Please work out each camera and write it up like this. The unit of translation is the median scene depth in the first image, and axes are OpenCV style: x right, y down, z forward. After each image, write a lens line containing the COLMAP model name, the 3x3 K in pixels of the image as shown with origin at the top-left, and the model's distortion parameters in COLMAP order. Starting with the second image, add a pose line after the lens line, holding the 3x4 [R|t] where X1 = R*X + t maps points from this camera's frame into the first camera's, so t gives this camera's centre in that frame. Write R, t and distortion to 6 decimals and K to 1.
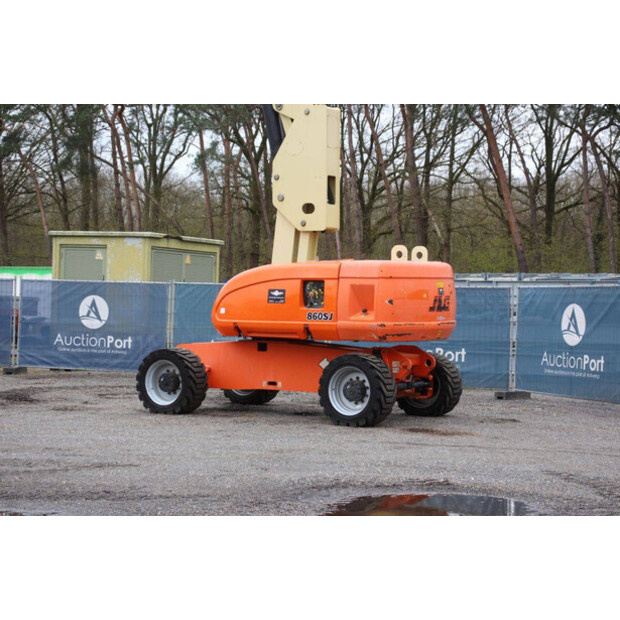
lens RADIAL K [[1364.9, 0, 310.0], [0, 1364.9, 310.0], [0, 0, 1]] dist [0.370168, -0.008072]
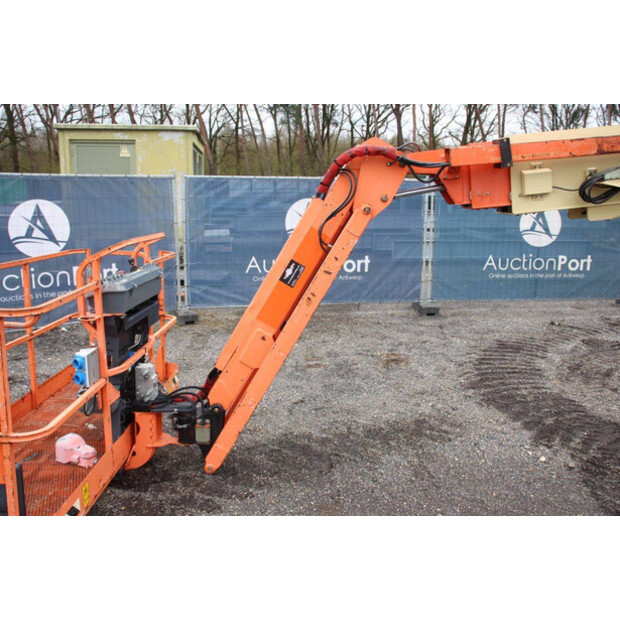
lens RADIAL K [[555.0, 0, 310.0], [0, 555.0, 310.0], [0, 0, 1]] dist [-0.062174, 0.001148]
pose [[0.825239, -0.132354, 0.549057, -0.436913], [0.018661, 0.978013, 0.207709, -0.018989], [-0.564475, -0.161164, 0.809564, 1.053392]]
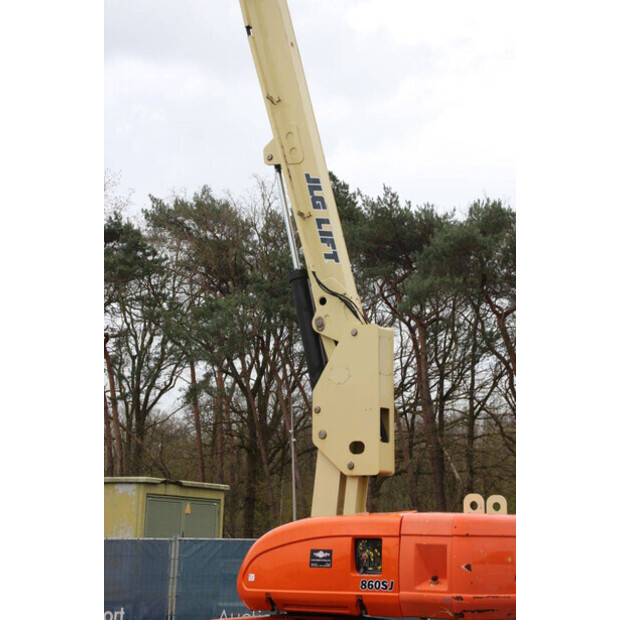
lens RADIAL K [[1476.8, 0, 310.0], [0, 1476.8, 310.0], [0, 0, 1]] dist [0.422256, -0.026757]
pose [[0.999952, -0.003701, 0.009061, -0.035892], [0.005144, 0.986316, -0.164787, -0.008895], [-0.008327, 0.164826, 0.986288, 0.104566]]
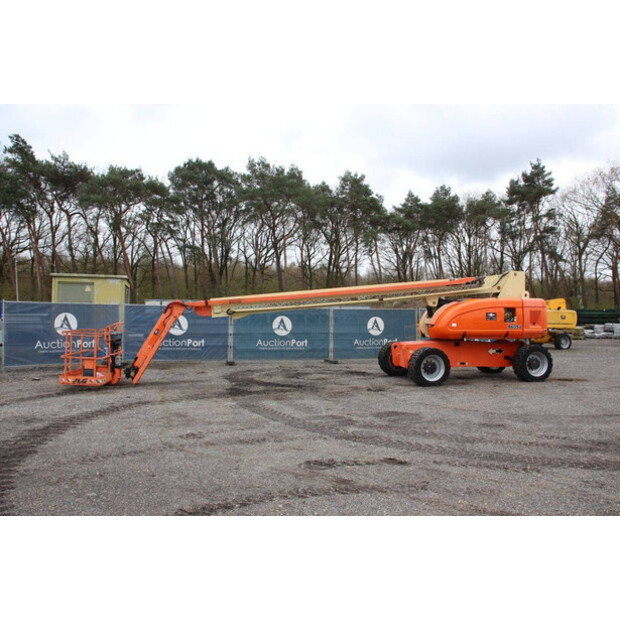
lens RADIAL K [[519.4, 0, 310.0], [0, 519.4, 310.0], [0, 0, 1]] dist [-0.174120, 0.173995]
pose [[0.719392, -0.007016, 0.694569, -0.639508], [0.009274, 0.999957, 0.000497, -0.020170], [-0.694543, 0.006084, 0.719426, 0.630066]]
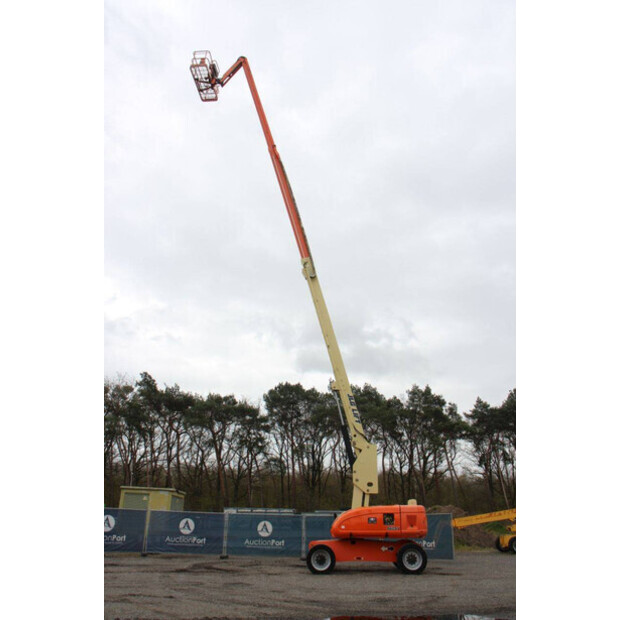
lens RADIAL K [[512.2, 0, 310.0], [0, 512.2, 310.0], [0, 0, 1]] dist [-0.174362, 0.168207]
pose [[0.875962, 0.179582, 0.447706, -0.559082], [0.008961, 0.921901, -0.387321, -0.012421], [-0.482297, 0.343290, 0.805941, 0.182338]]
